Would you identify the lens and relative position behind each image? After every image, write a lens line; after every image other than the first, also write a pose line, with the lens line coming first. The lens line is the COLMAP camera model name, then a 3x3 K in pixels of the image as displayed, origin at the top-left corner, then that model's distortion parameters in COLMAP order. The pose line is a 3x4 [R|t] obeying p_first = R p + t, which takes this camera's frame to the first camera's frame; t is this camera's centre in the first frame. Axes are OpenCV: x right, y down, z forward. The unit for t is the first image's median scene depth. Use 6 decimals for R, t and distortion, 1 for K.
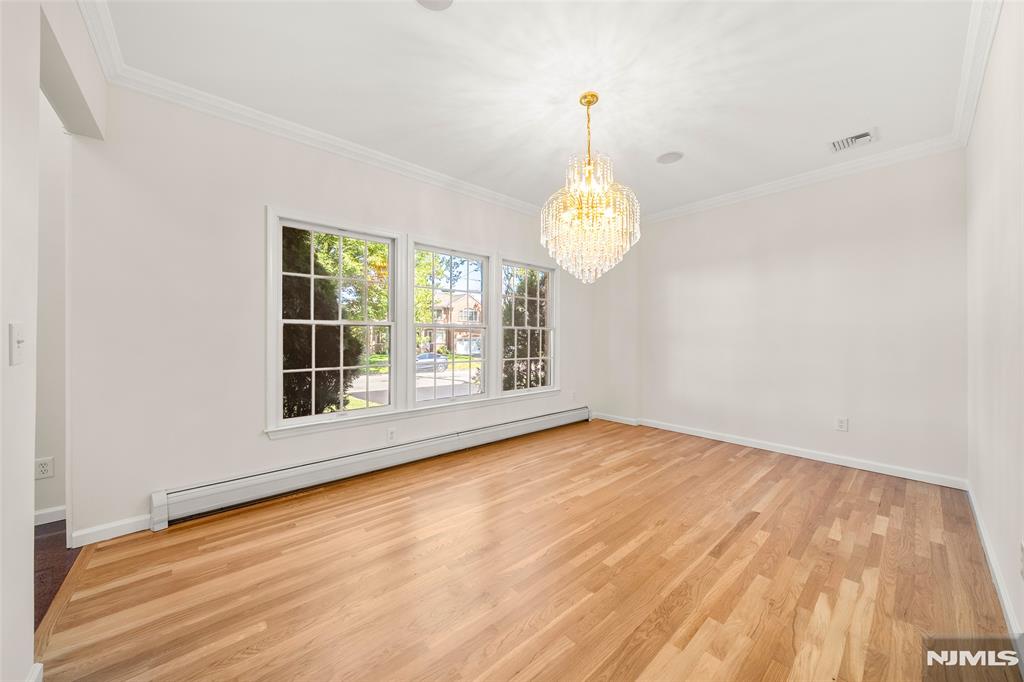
lens RADIAL K [[354.1, 0, 512.0], [0, 354.1, 341.0], [0, 0, 1]] dist [0.000510, -0.000035]
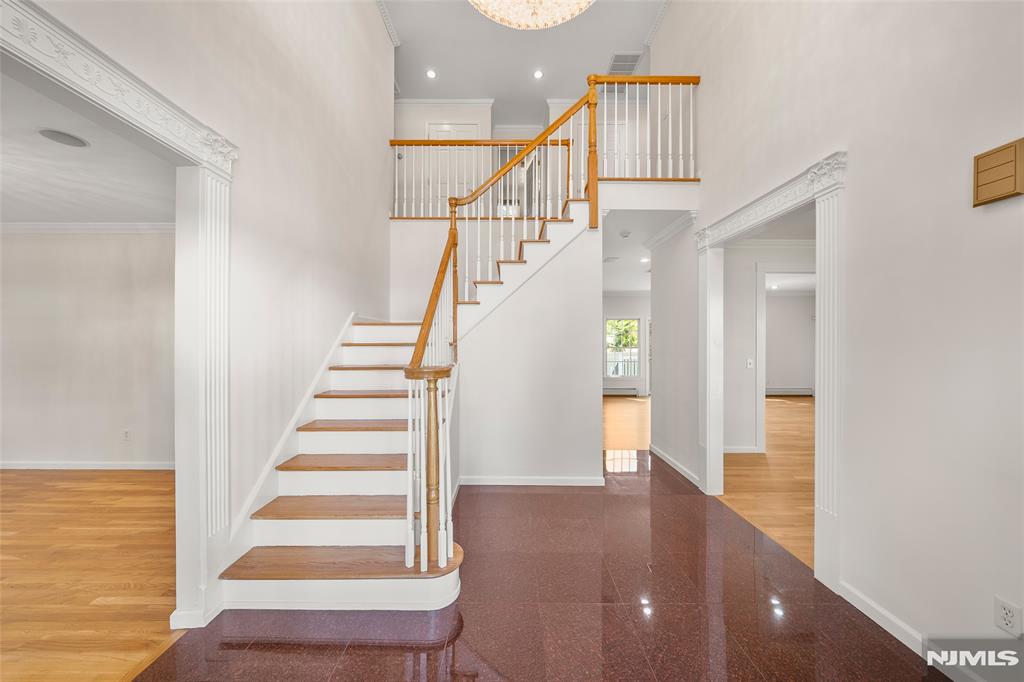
lens RADIAL K [[354.1, 0, 512.0], [0, 354.1, 341.0], [0, 0, 1]] dist [0.000510, -0.000035]
pose [[-0.757583, 0.000212, 0.652739, -1.777378], [0.001967, 0.999996, 0.001958, -0.114013], [-0.652736, 0.002767, -0.757580, 0.630852]]
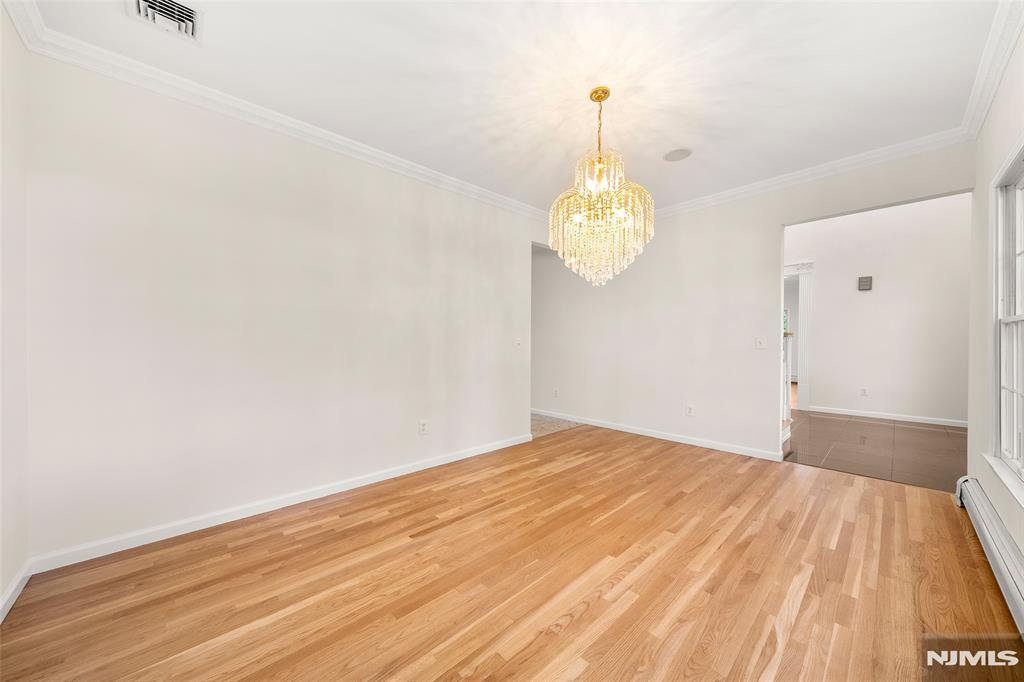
lens RADIAL K [[354.1, 0, 512.0], [0, 354.1, 341.0], [0, 0, 1]] dist [0.000510, -0.000035]
pose [[-0.999234, -0.001891, -0.039099, 0.499932], [-0.002477, 0.999885, 0.014946, -0.024507], [0.039066, 0.015031, -0.999124, 1.996457]]
